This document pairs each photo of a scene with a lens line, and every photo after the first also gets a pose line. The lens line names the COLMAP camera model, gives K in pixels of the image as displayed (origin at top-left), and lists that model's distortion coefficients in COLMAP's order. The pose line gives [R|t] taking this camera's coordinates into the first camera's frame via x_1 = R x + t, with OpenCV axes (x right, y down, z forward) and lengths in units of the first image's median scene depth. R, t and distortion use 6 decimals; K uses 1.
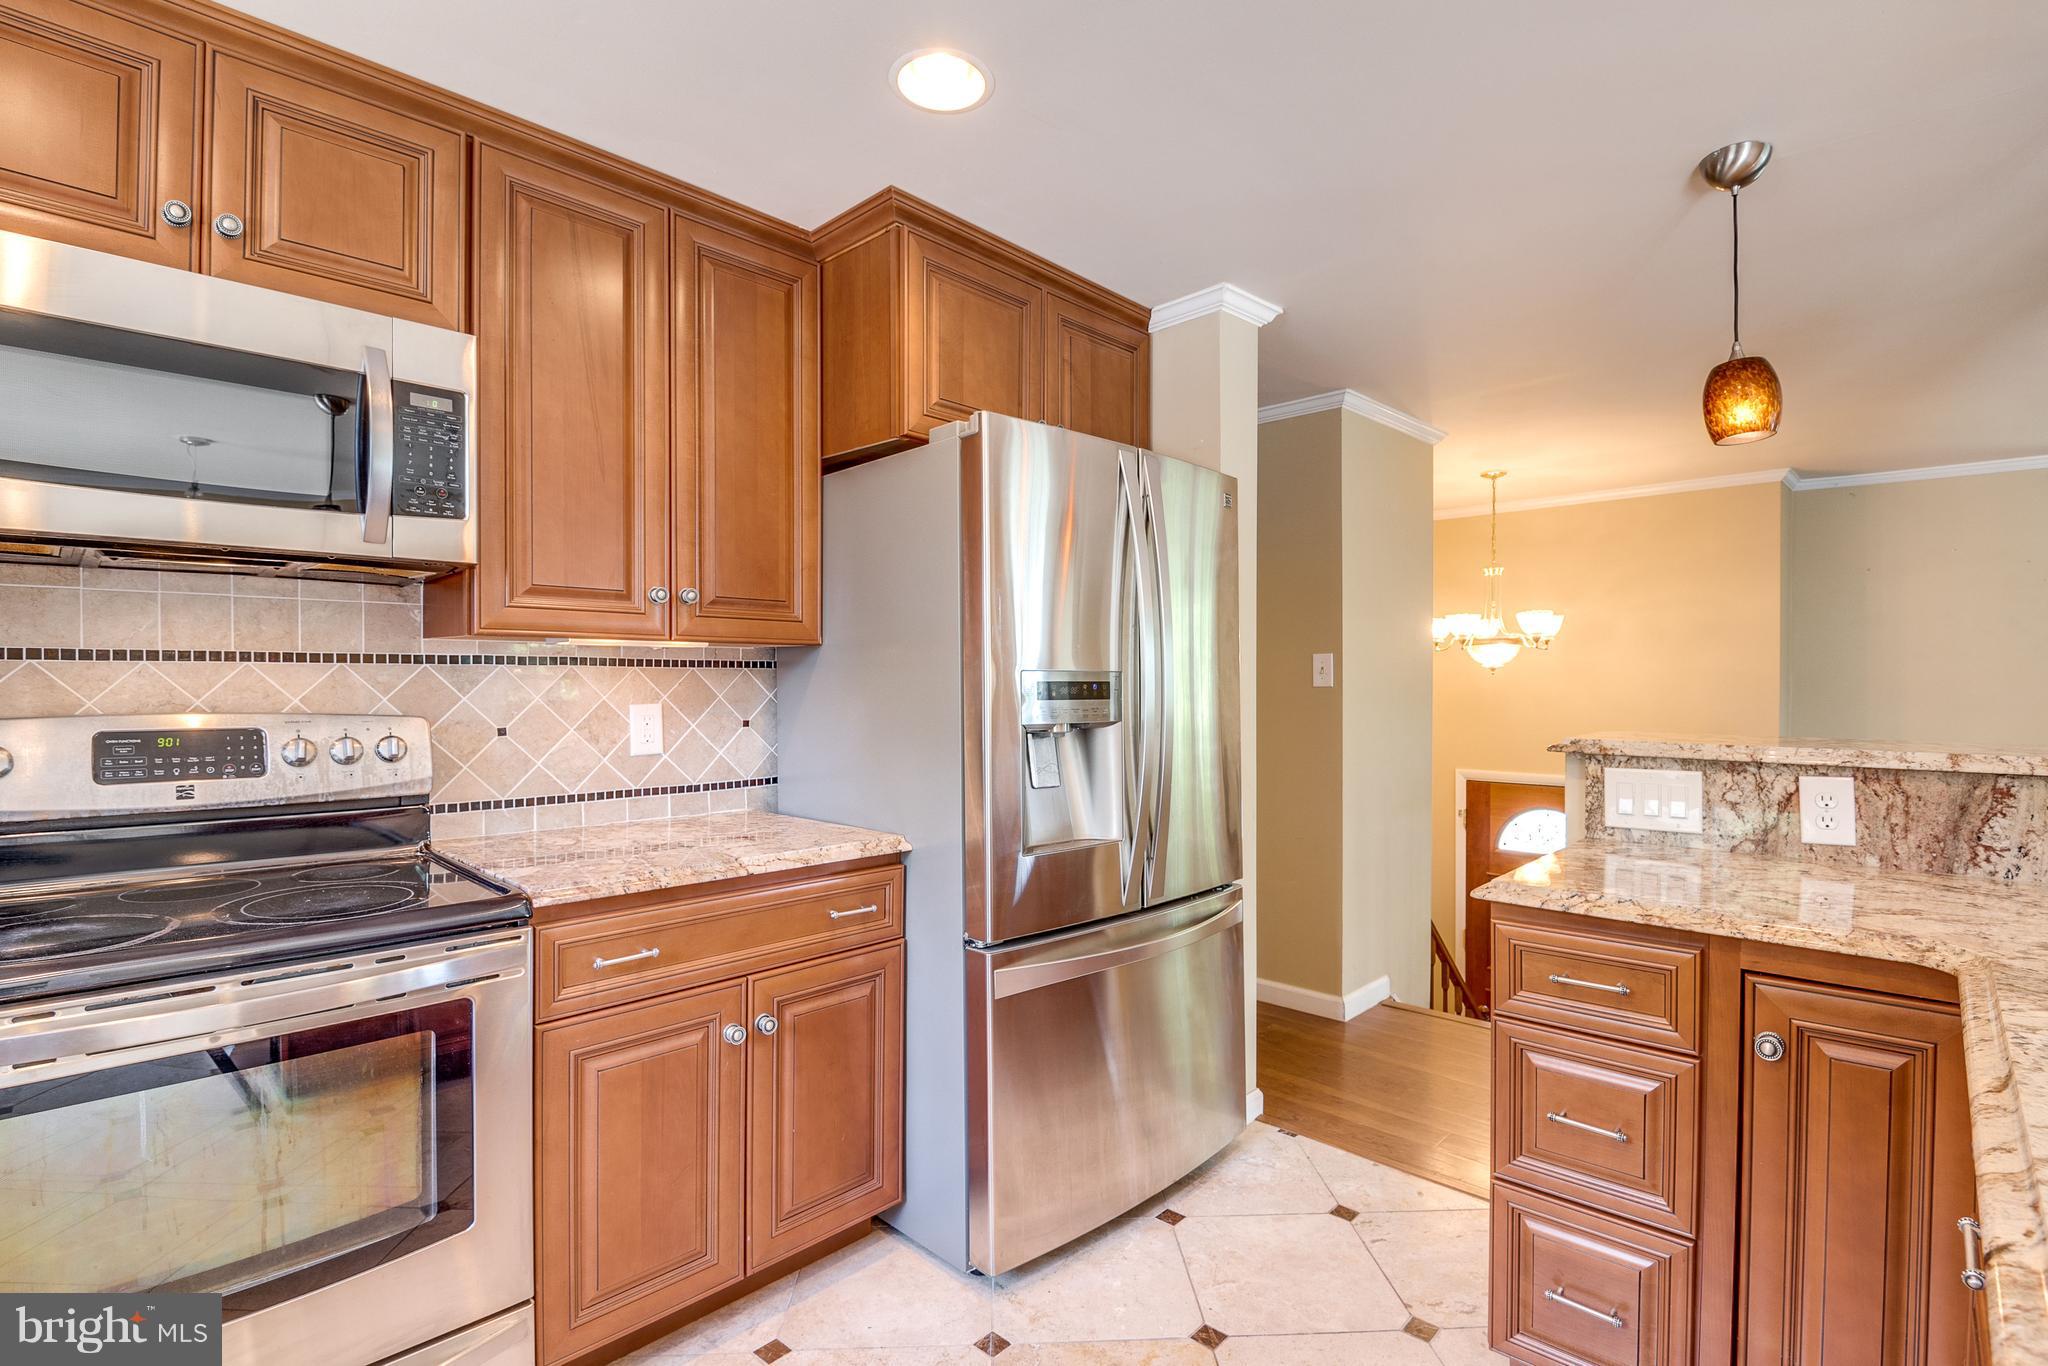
lens RADIAL K [[964.1, 0, 1047.2], [0, 964.1, 692.3], [0, 0, 1]] dist [0.000670, -0.014510]
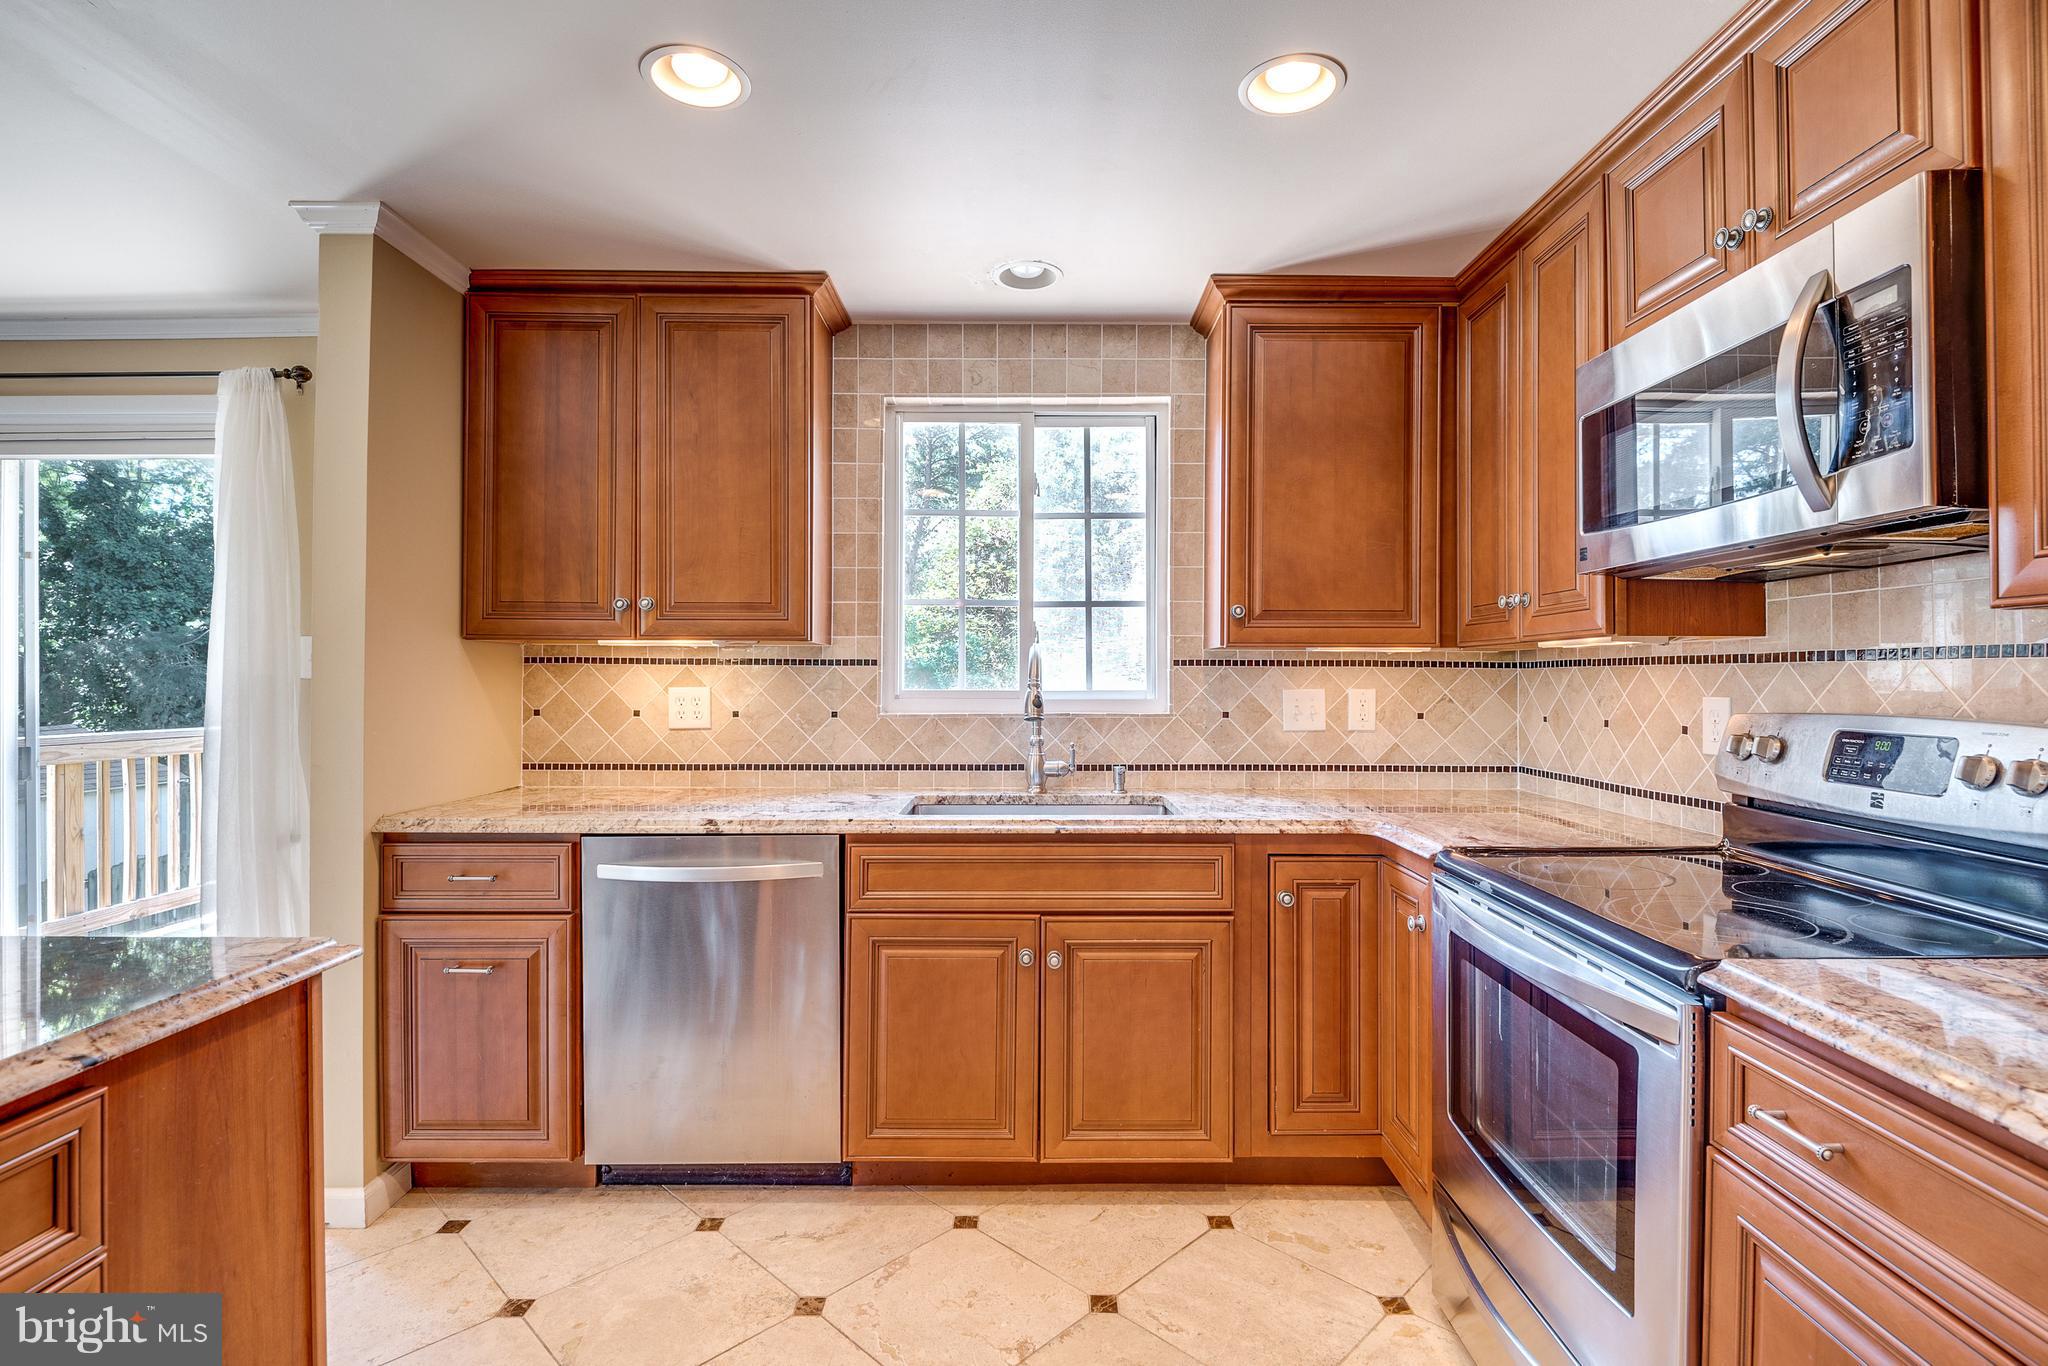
lens RADIAL K [[964.1, 0, 1042.1], [0, 964.1, 672.5], [0, 0, 1]] dist [0.000670, -0.014510]
pose [[-0.725182, -0.006050, -0.688531, 0.276344], [-0.011017, 0.999935, 0.002817, -0.011666], [0.688469, 0.009628, -0.725202, 0.934915]]
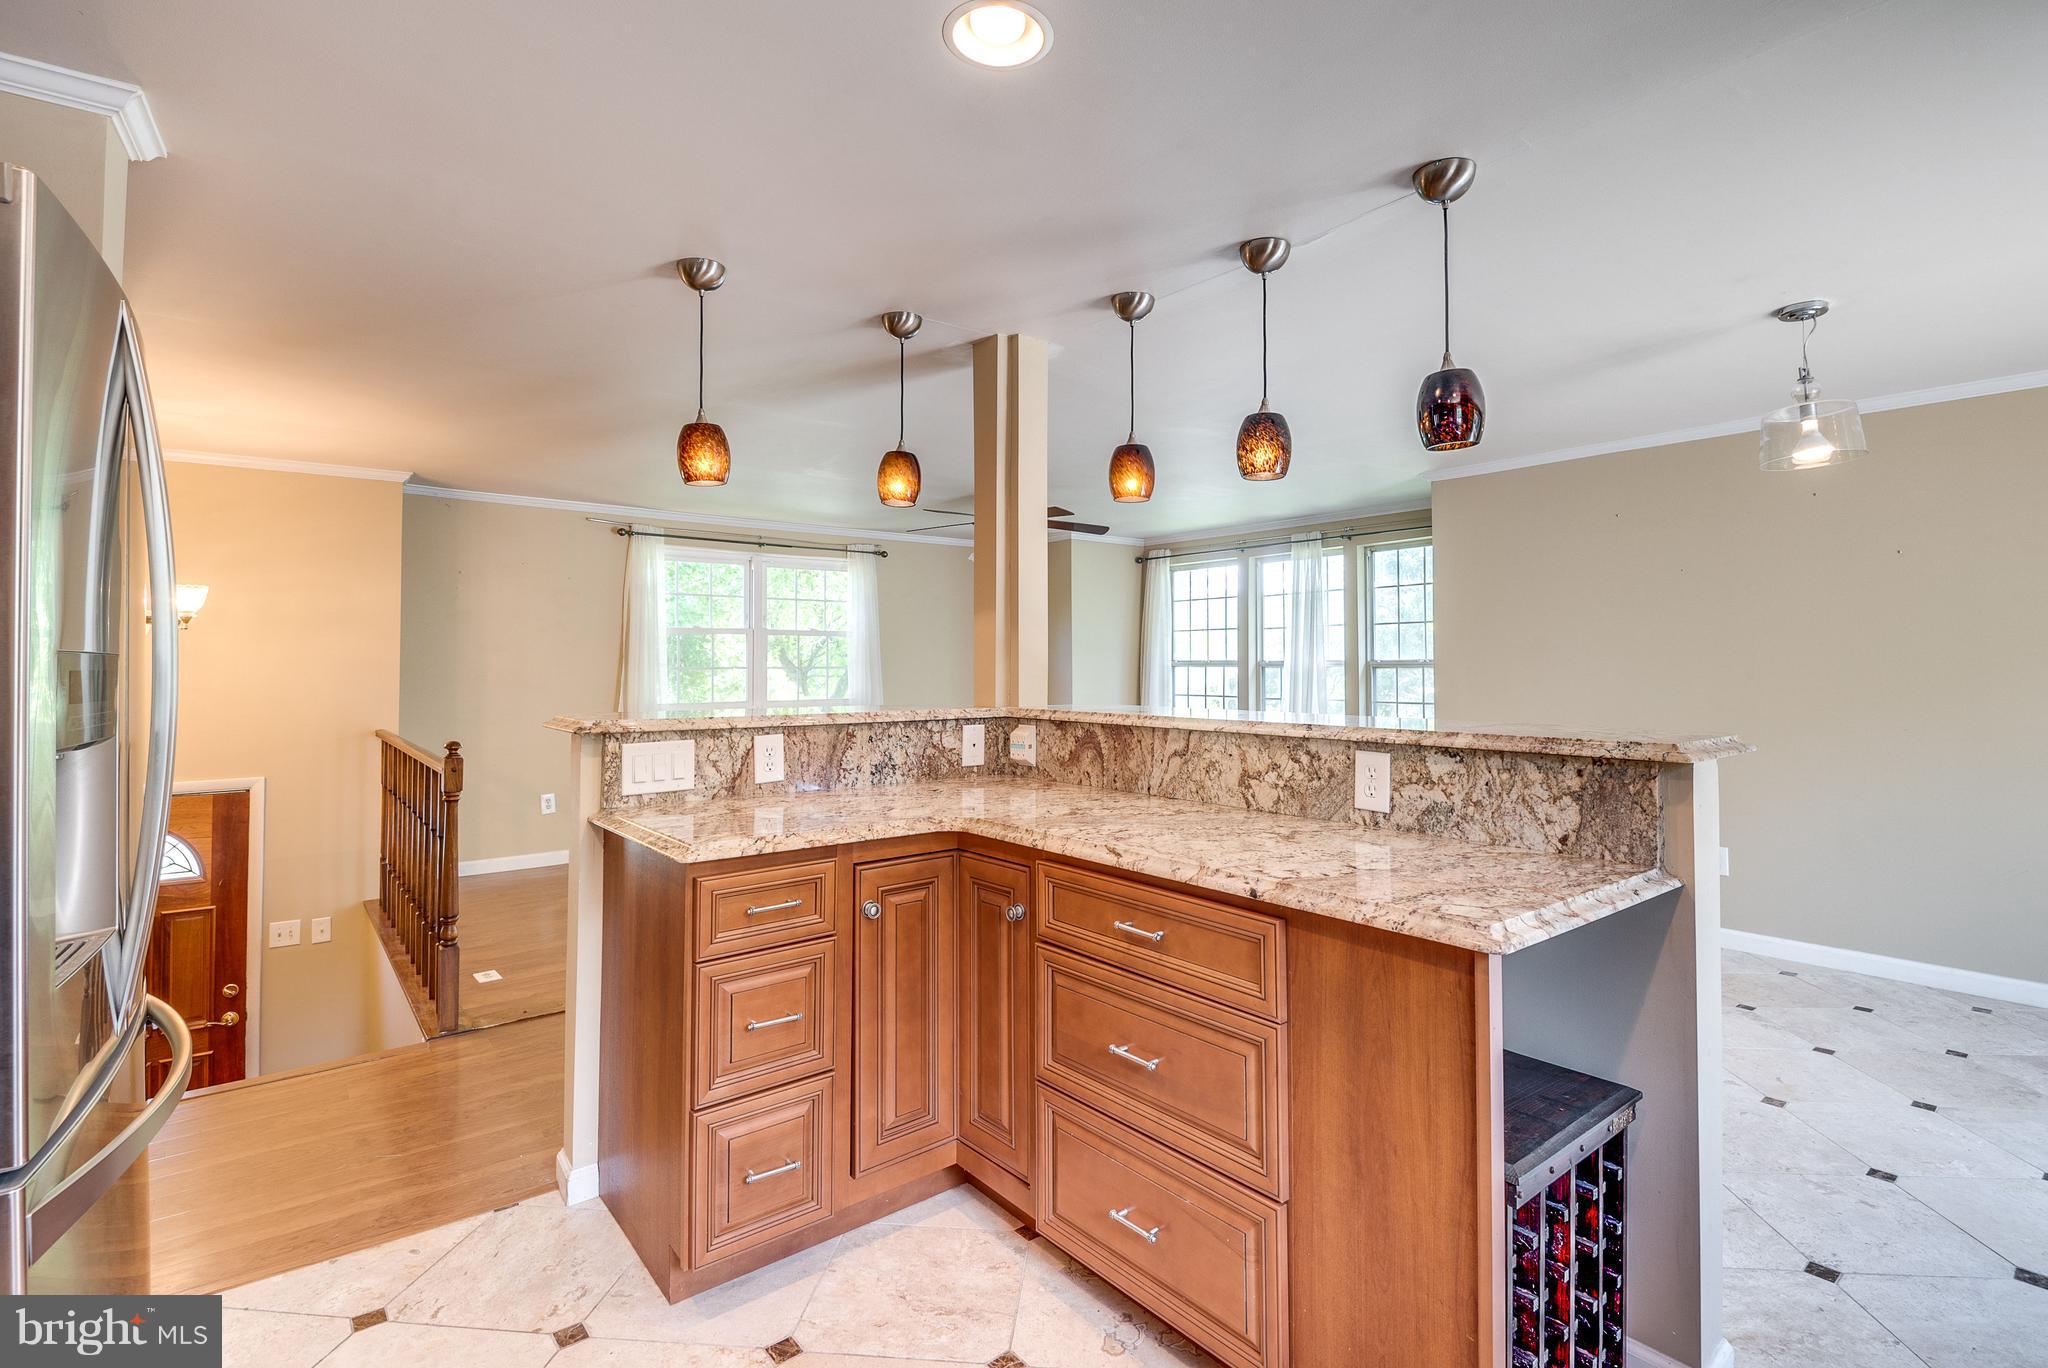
lens RADIAL K [[964.1, 0, 1036.8], [0, 964.1, 640.3], [0, 0, 1]] dist [0.000670, -0.014510]
pose [[0.121290, 0.027208, 0.992244, -0.537957], [0.014880, 0.999462, -0.029225, -0.004273], [-0.992506, 0.018310, 0.120820, 0.404123]]
